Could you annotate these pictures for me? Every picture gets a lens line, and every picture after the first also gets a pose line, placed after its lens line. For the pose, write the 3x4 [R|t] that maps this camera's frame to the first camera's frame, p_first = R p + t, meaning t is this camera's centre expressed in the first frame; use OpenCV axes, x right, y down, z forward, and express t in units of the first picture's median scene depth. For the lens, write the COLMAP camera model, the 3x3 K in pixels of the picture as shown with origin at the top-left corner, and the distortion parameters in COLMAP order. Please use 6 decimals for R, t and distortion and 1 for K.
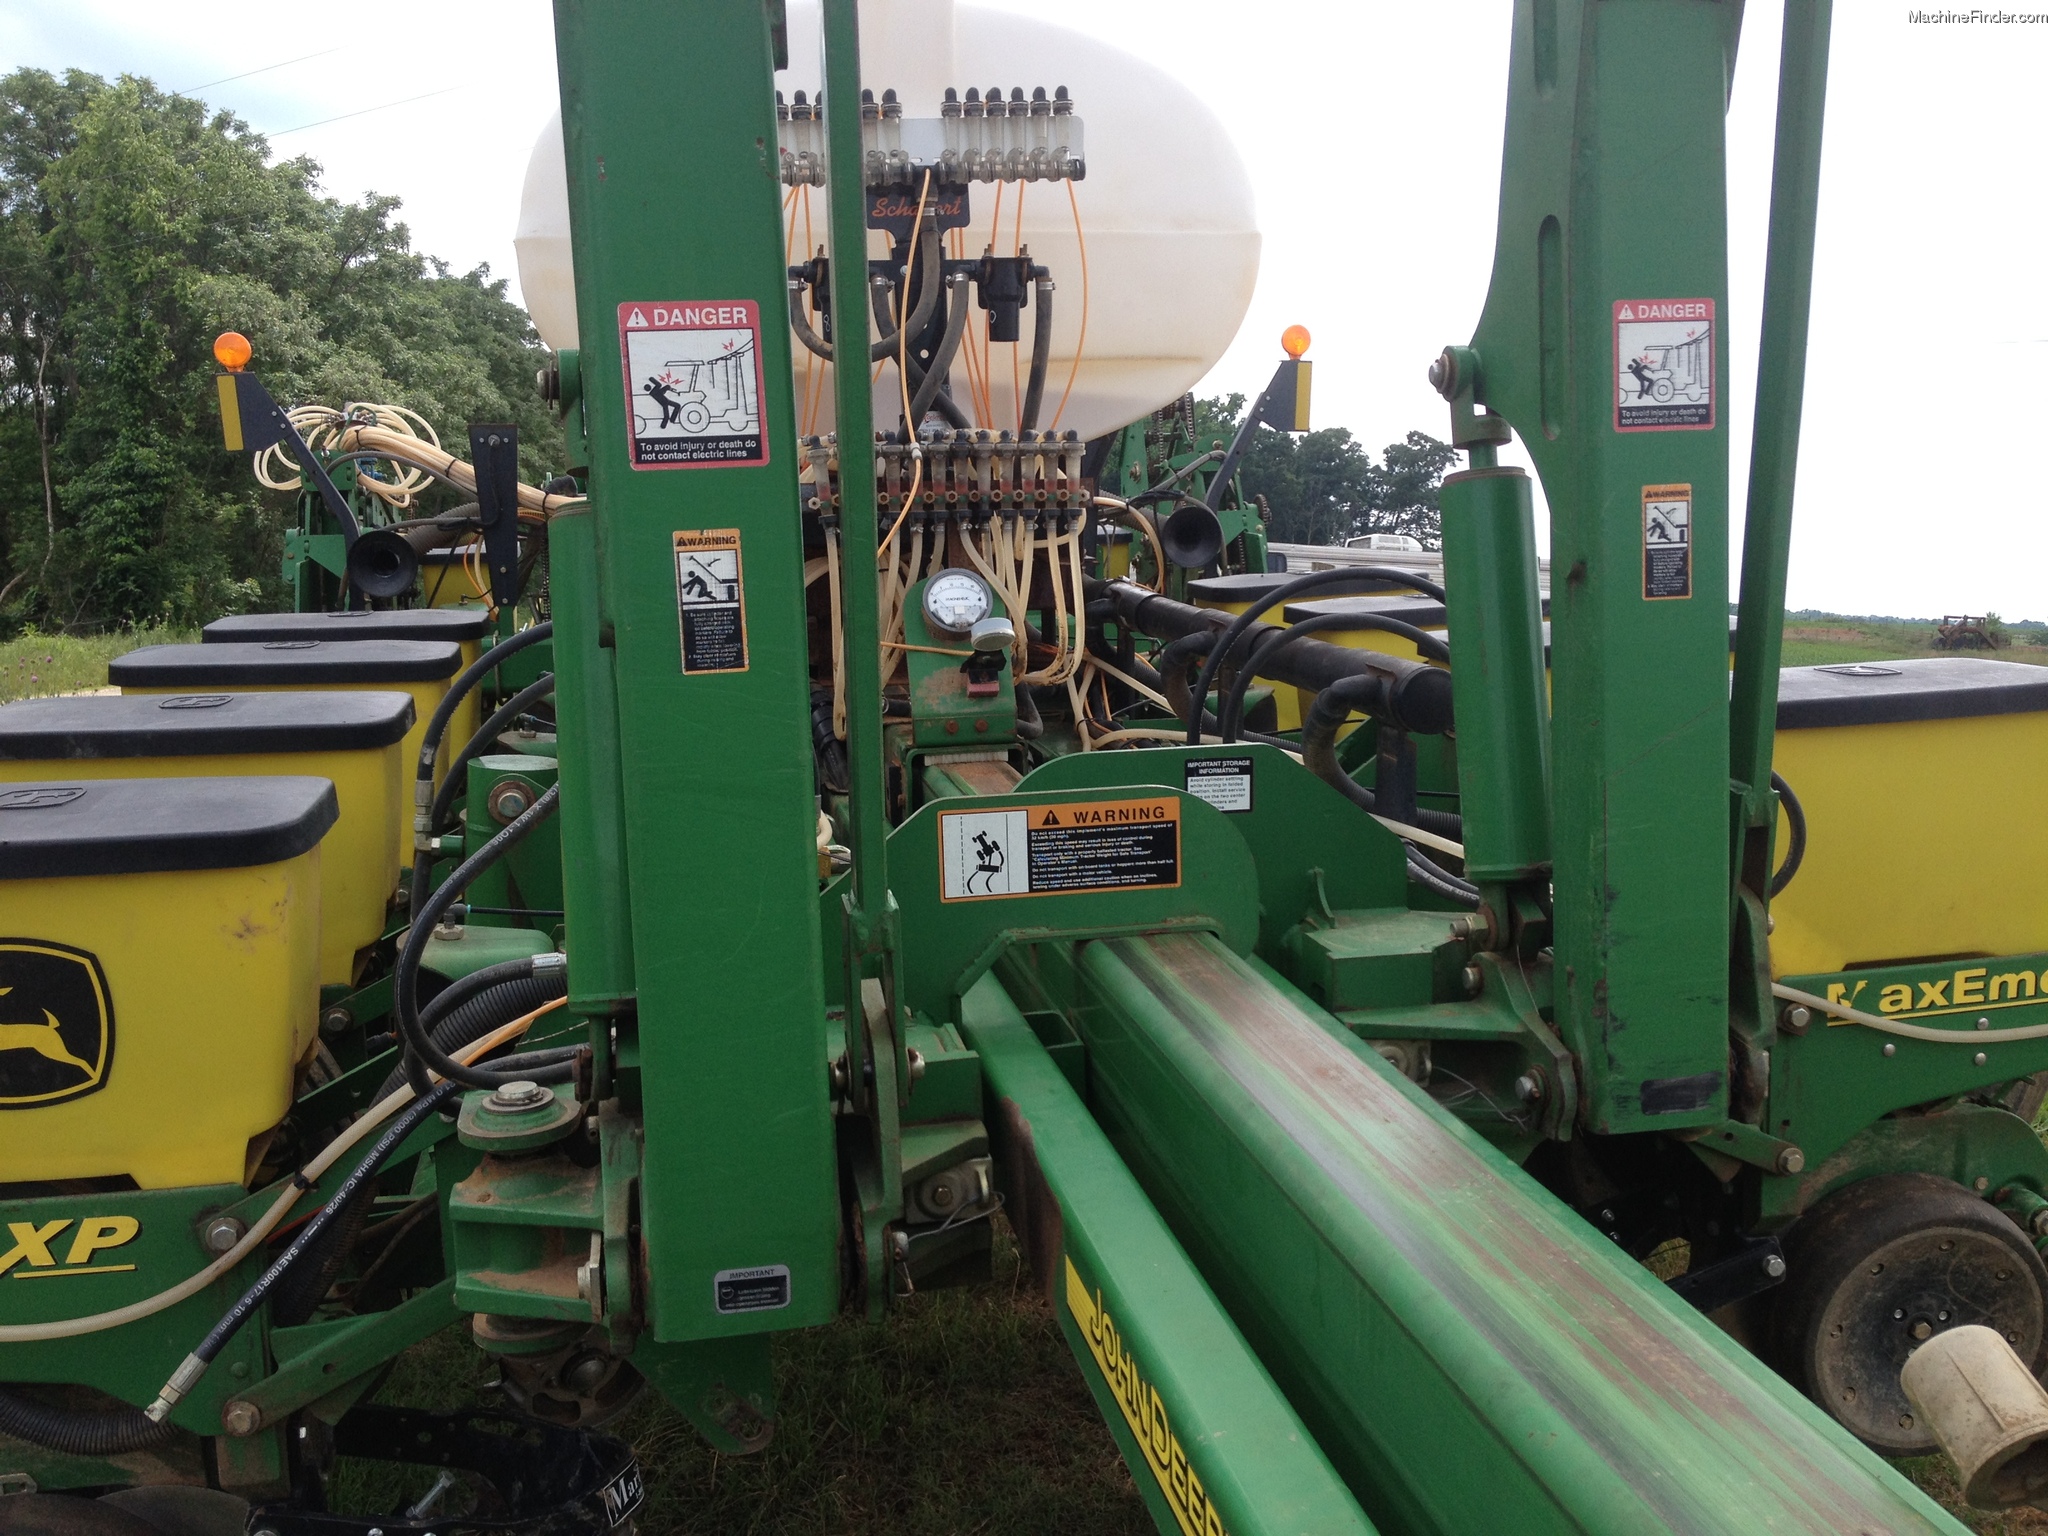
lens RADIAL K [[2039.5, 0, 1024.0], [0, 2039.5, 768.0], [0, 0, 1]] dist [0.005310, 0.003209]
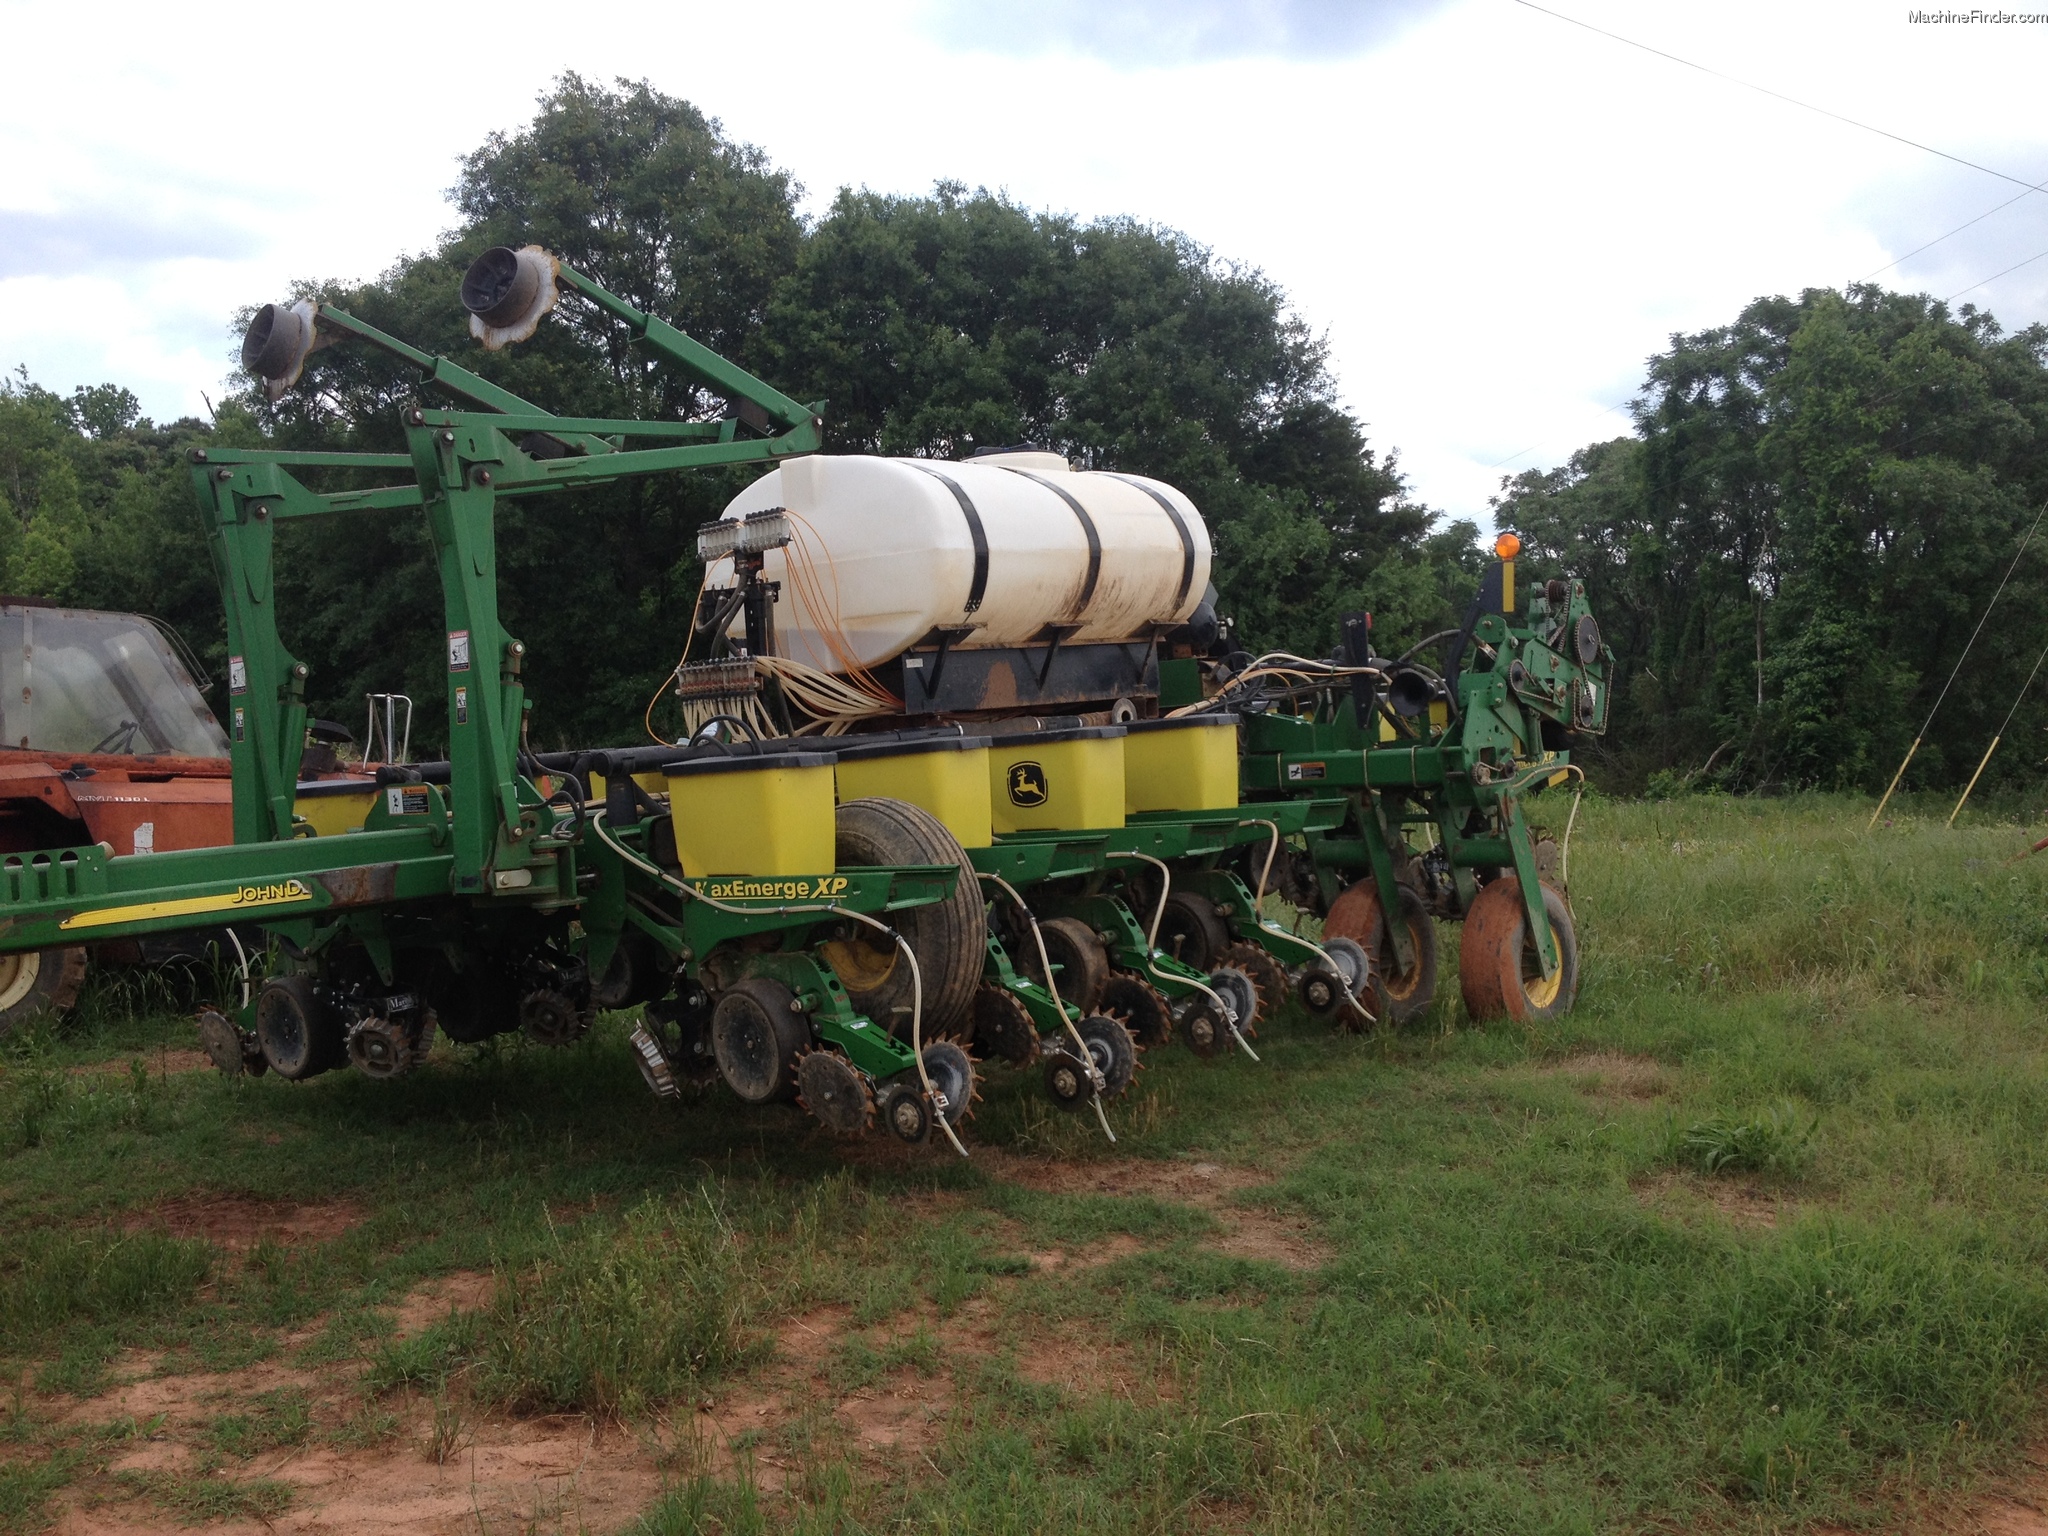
lens RADIAL K [[2124.9, 0, 1024.0], [0, 2124.9, 768.0], [0, 0, 1]] dist [0.090870, 0.009032]
pose [[0.599316, 0.006484, -0.800486, 0.227486], [-0.074055, 0.996128, -0.047375, 0.005210], [0.797080, 0.087673, 0.597476, -0.018859]]
